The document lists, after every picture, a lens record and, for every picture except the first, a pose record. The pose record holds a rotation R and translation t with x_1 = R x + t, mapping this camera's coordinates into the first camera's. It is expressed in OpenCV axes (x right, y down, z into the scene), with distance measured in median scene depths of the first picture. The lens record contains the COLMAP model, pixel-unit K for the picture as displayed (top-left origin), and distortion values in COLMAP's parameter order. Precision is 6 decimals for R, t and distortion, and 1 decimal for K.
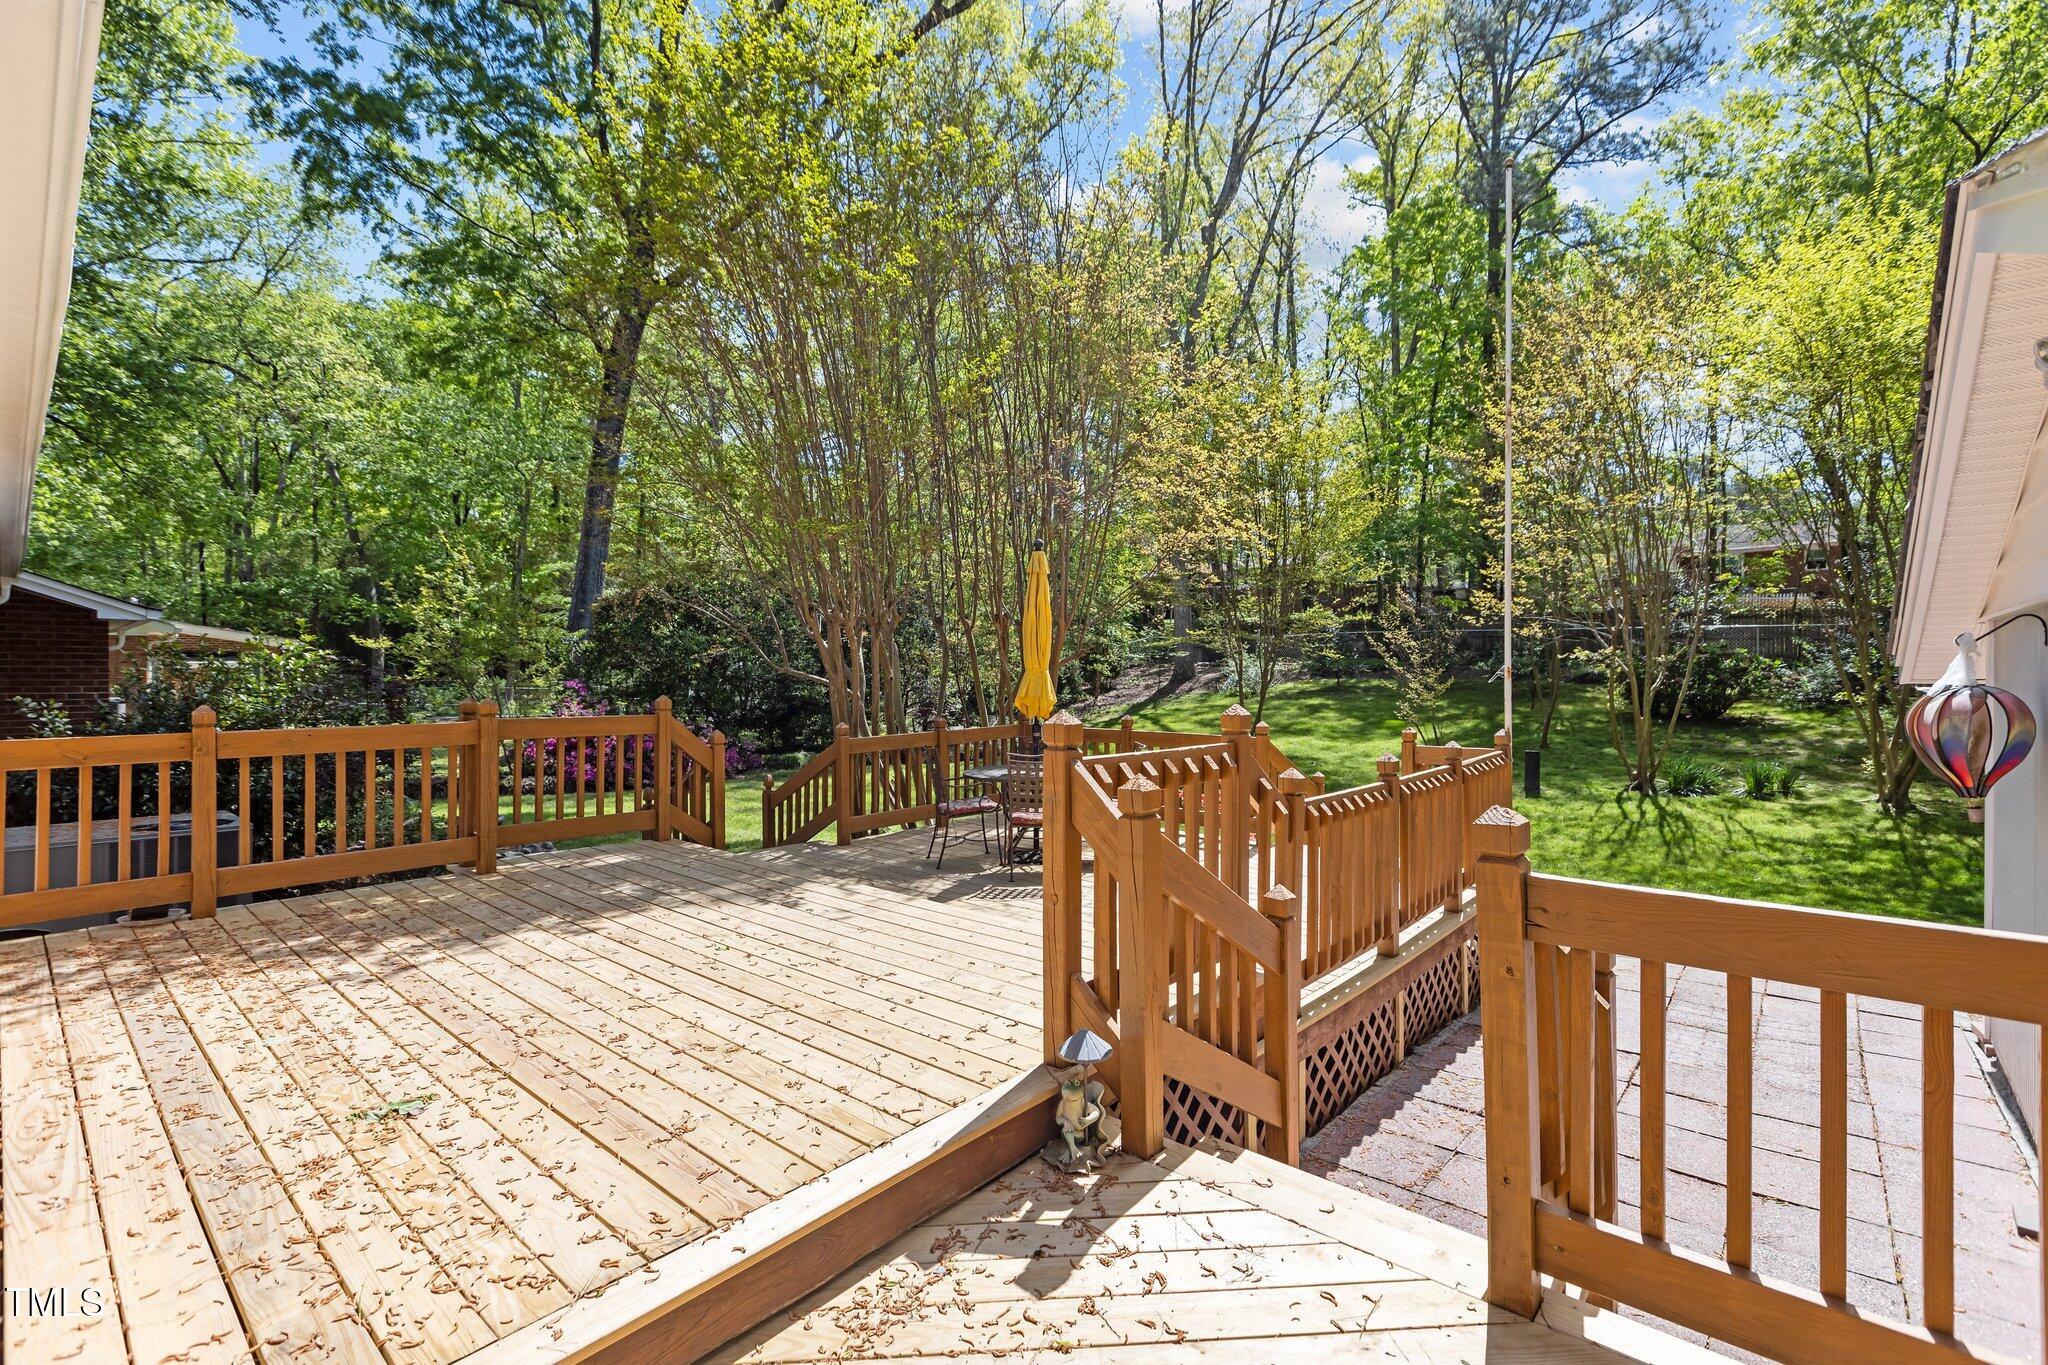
lens RADIAL K [[926.7, 0, 1030.7], [0, 926.7, 671.7], [0, 0, 1]] dist [0.002494, -0.000256]
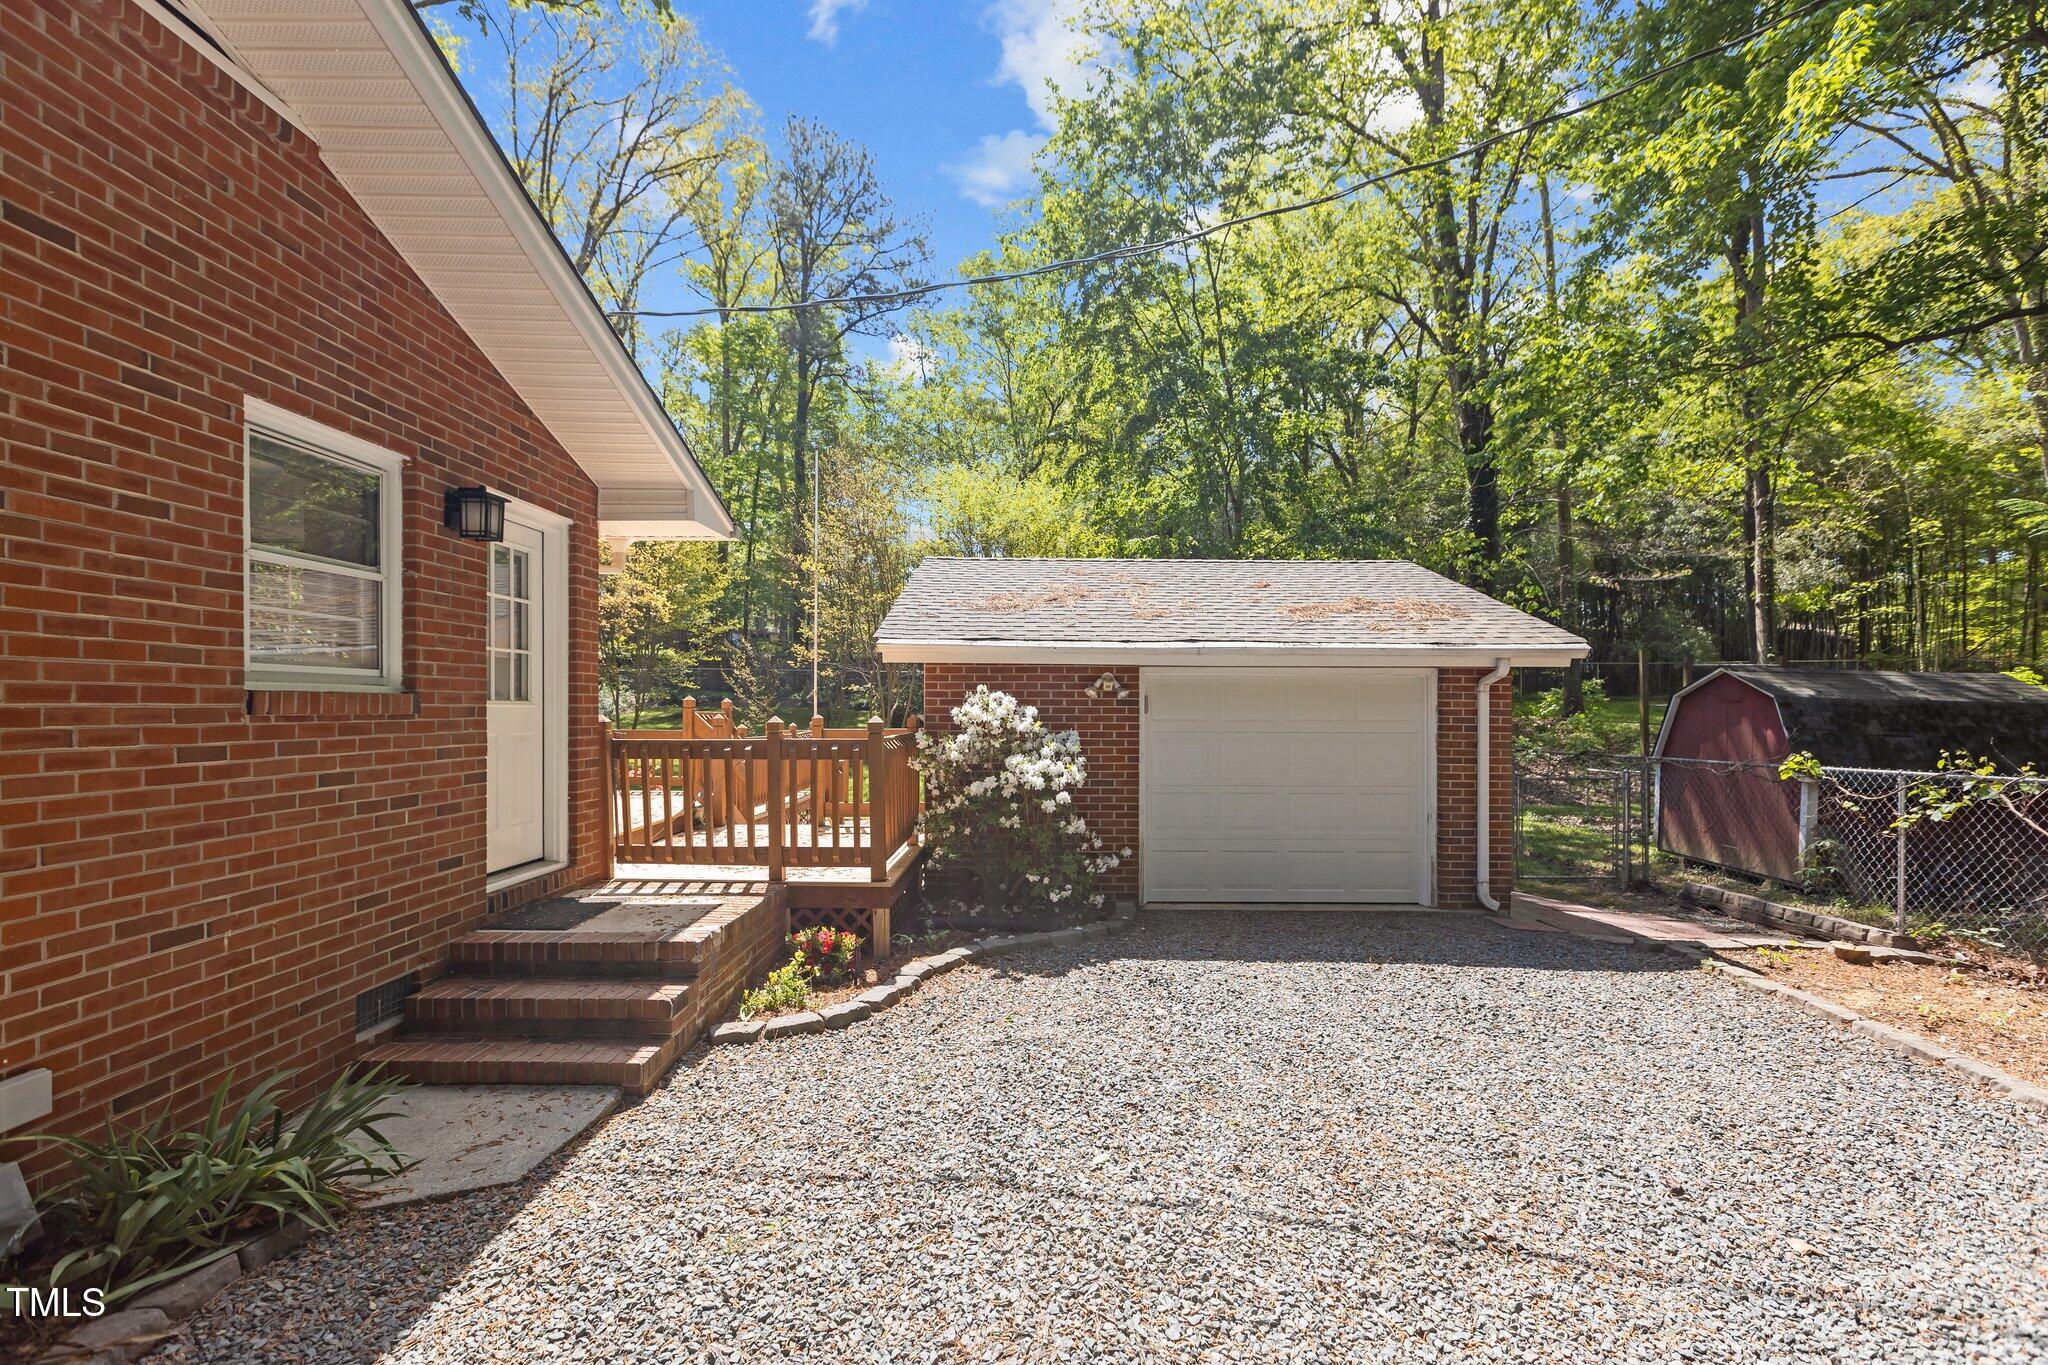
lens RADIAL K [[926.7, 0, 1027.3], [0, 926.7, 694.0], [0, 0, 1]] dist [0.002494, -0.000256]
pose [[0.758799, 0.011537, 0.651222, -0.148012], [-0.004076, 0.999908, -0.012965, 0.007675], [-0.651312, 0.007184, 0.758776, -0.267916]]
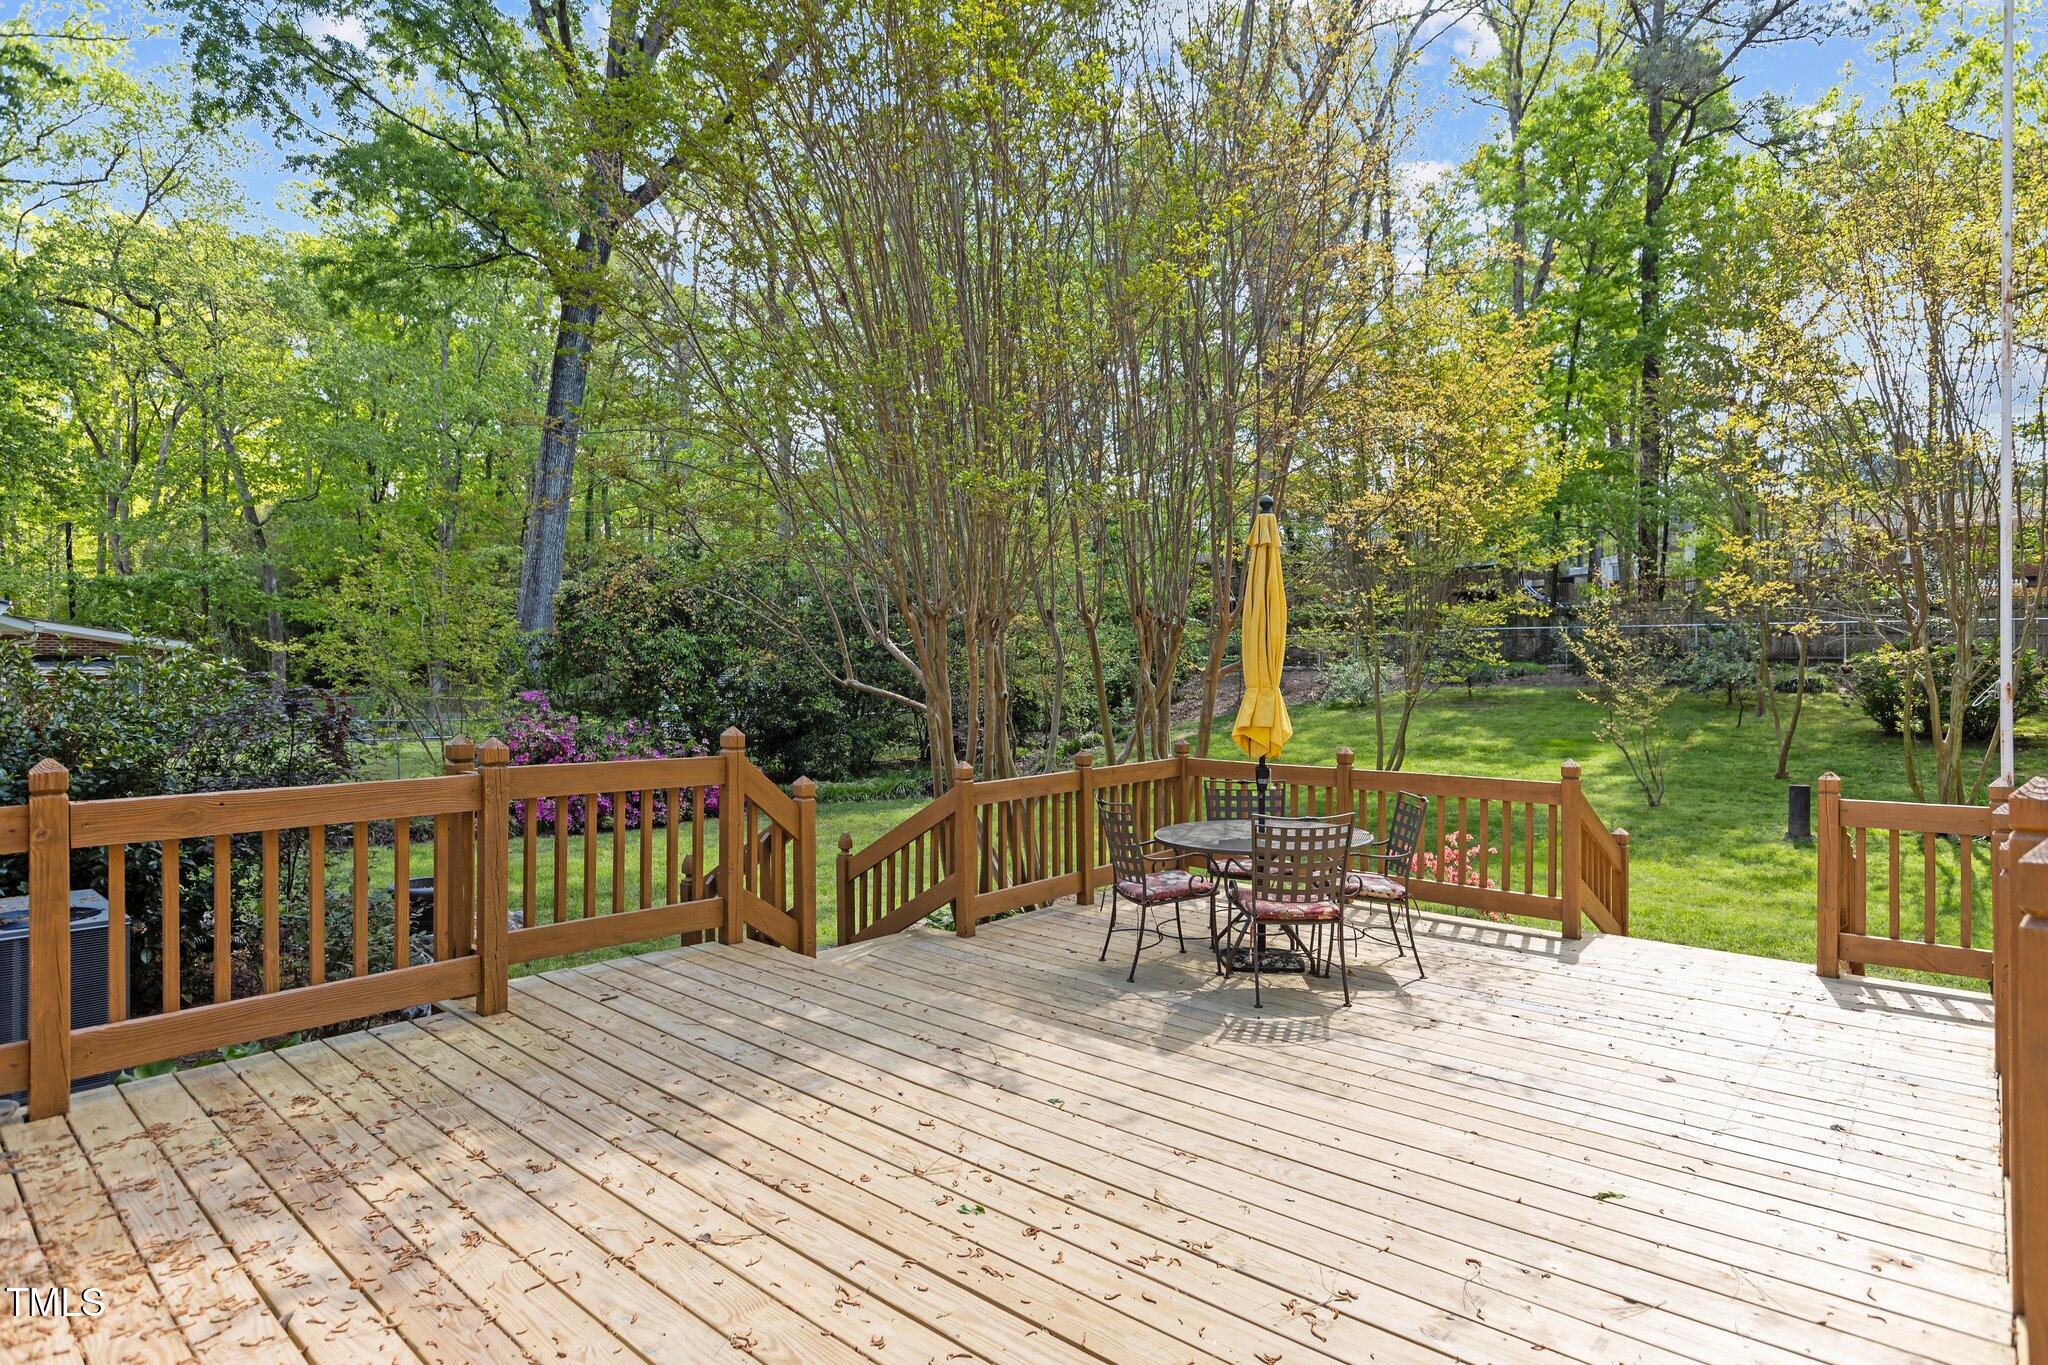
lens RADIAL K [[1099.6, 0, 1019.4], [0, 1099.6, 676.8], [0, 0, 1]] dist [-0.005420, 0.000806]
pose [[0.999867, -0.001522, -0.016267, -0.056071], [0.001522, 0.999999, 0.000001, -0.003170], [0.016267, -0.000026, 0.999868, 0.067207]]
